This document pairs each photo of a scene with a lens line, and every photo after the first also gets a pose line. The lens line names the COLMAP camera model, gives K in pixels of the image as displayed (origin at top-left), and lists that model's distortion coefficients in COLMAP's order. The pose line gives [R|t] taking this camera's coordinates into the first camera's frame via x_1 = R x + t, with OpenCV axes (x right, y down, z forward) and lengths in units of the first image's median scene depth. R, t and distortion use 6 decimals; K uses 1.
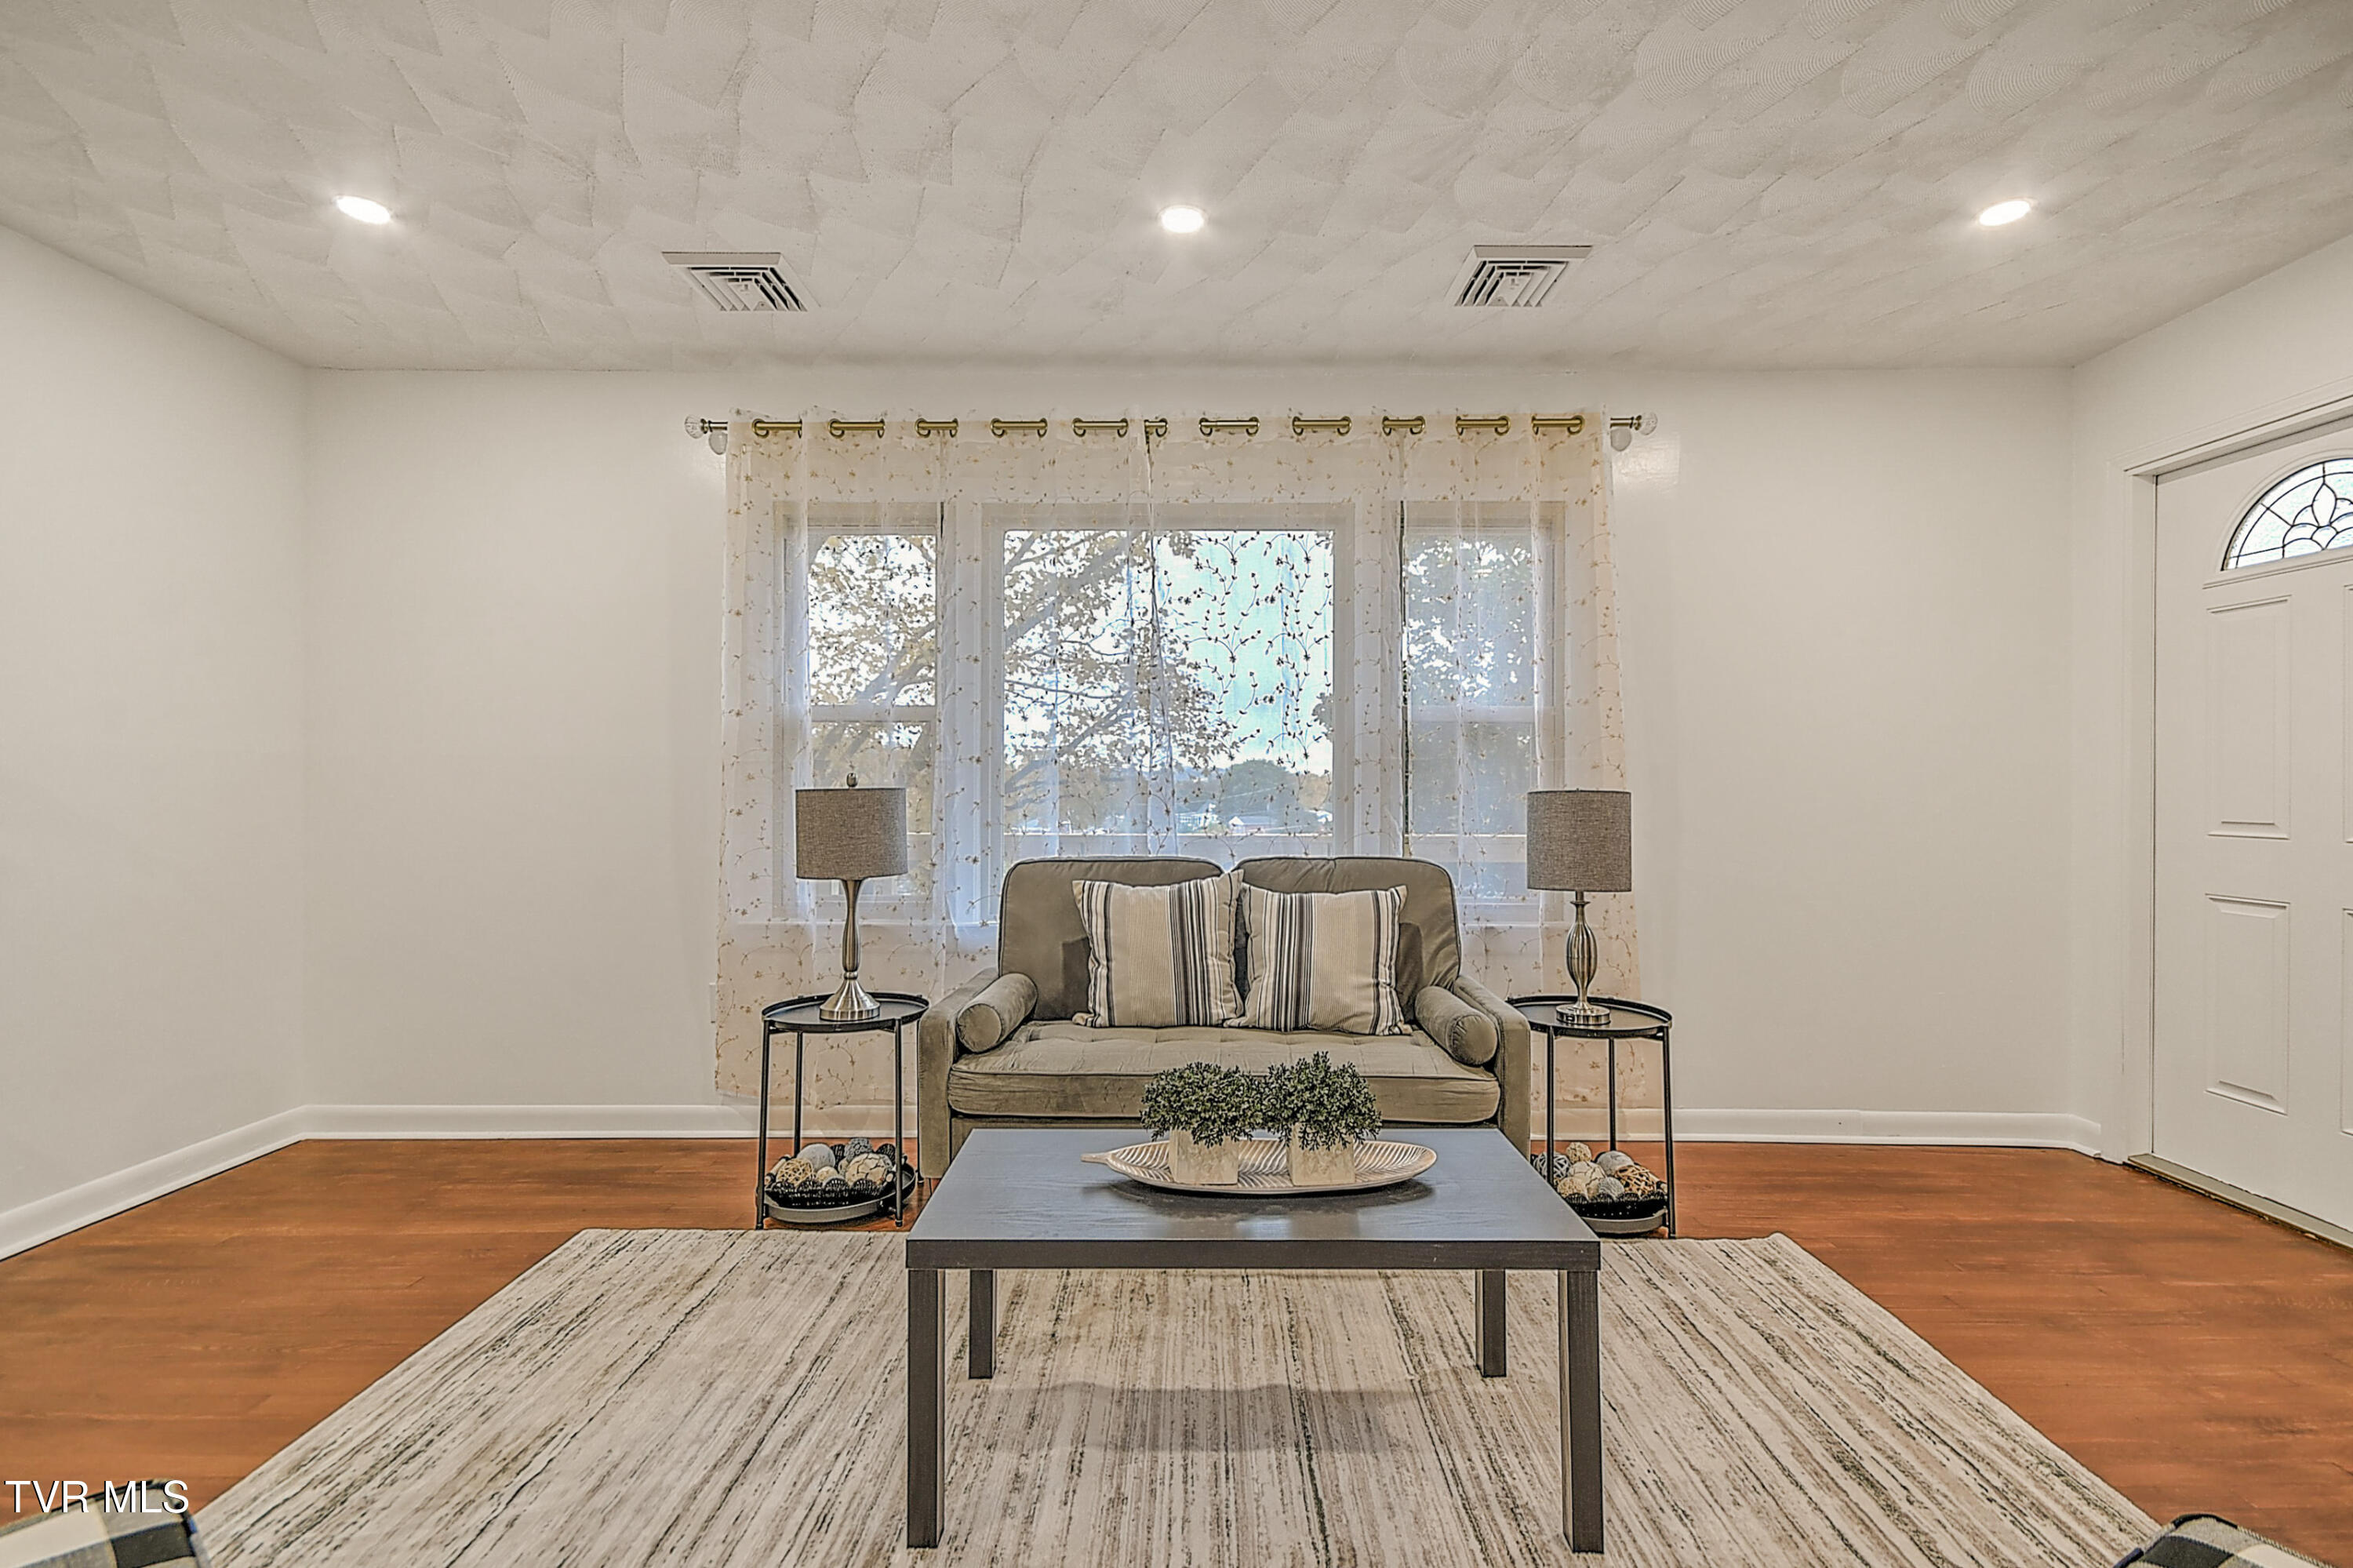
lens RADIAL K [[1058.4, 0, 1176.5], [0, 1058.4, 784.0], [0, 0, 1]] dist [0.029657, -0.017517]
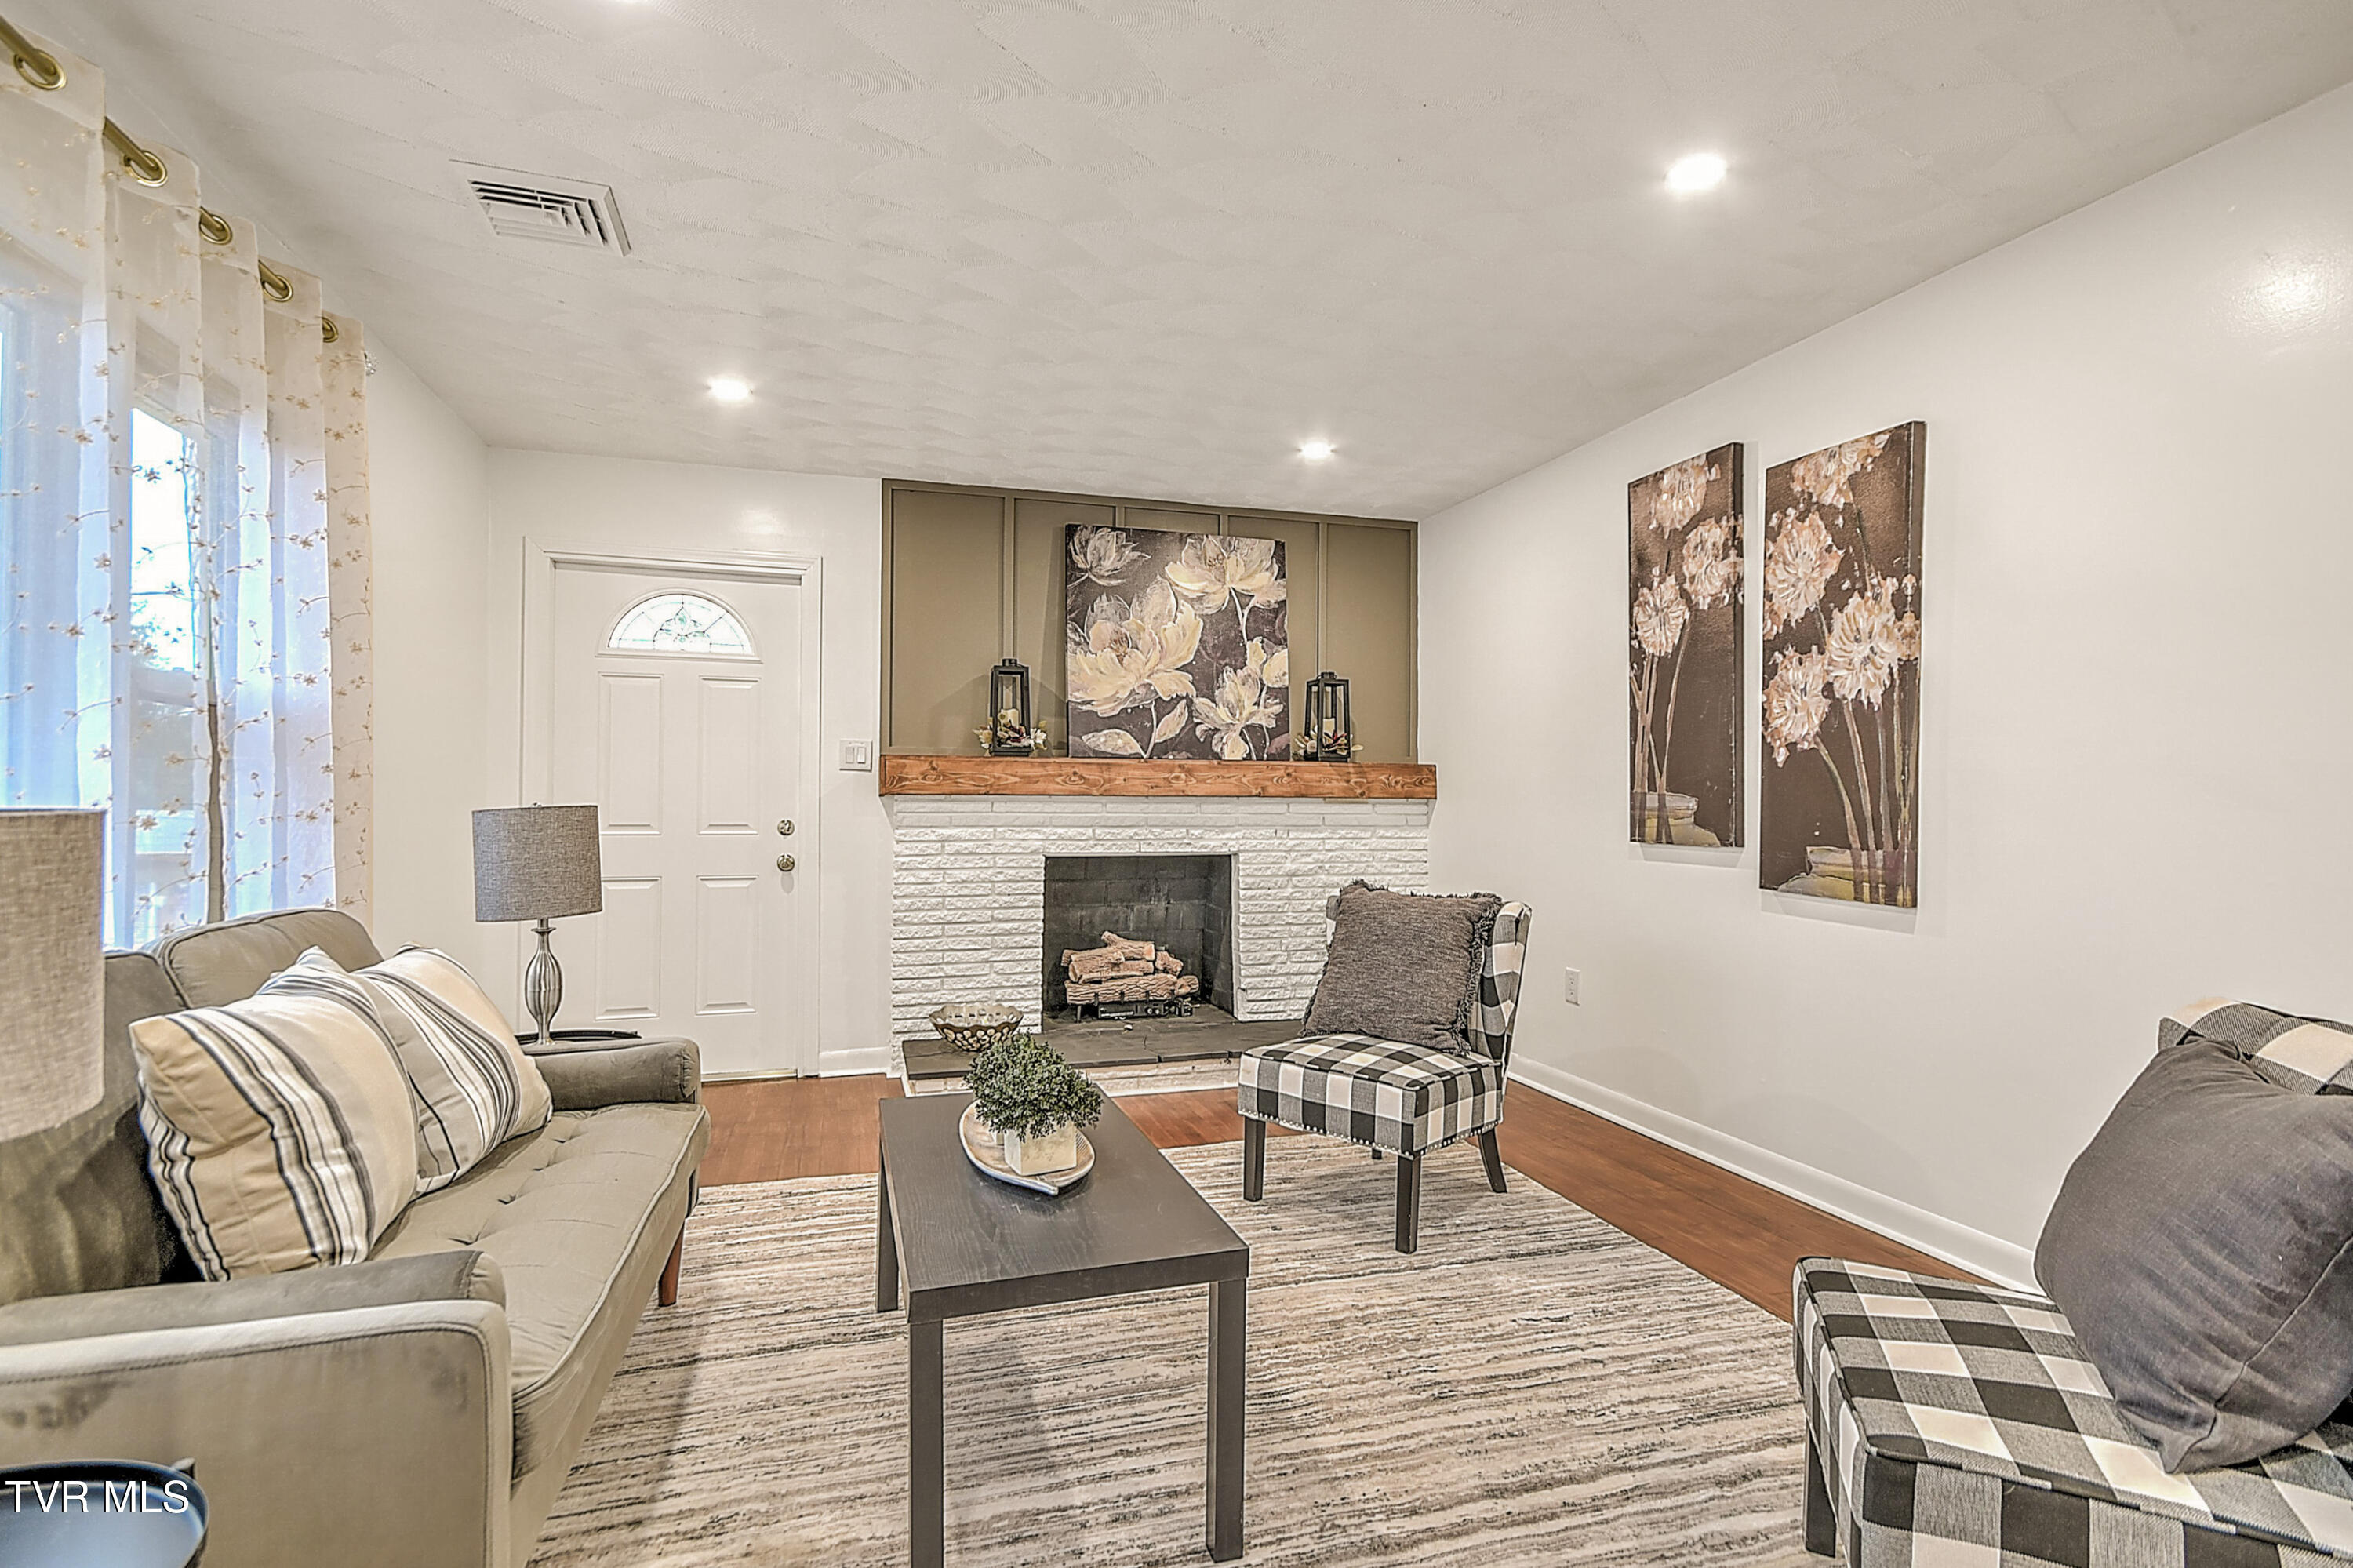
lens RADIAL K [[1171.9, 0, 1176.5], [0, 1171.9, 784.0], [0, 0, 1]] dist [-0.000537, -0.000094]
pose [[-0.331669, 0.012639, 0.943311, -0.769192], [0.006334, 0.999918, -0.011170, 0.002905], [-0.943374, 0.002270, -0.331722, 0.859489]]
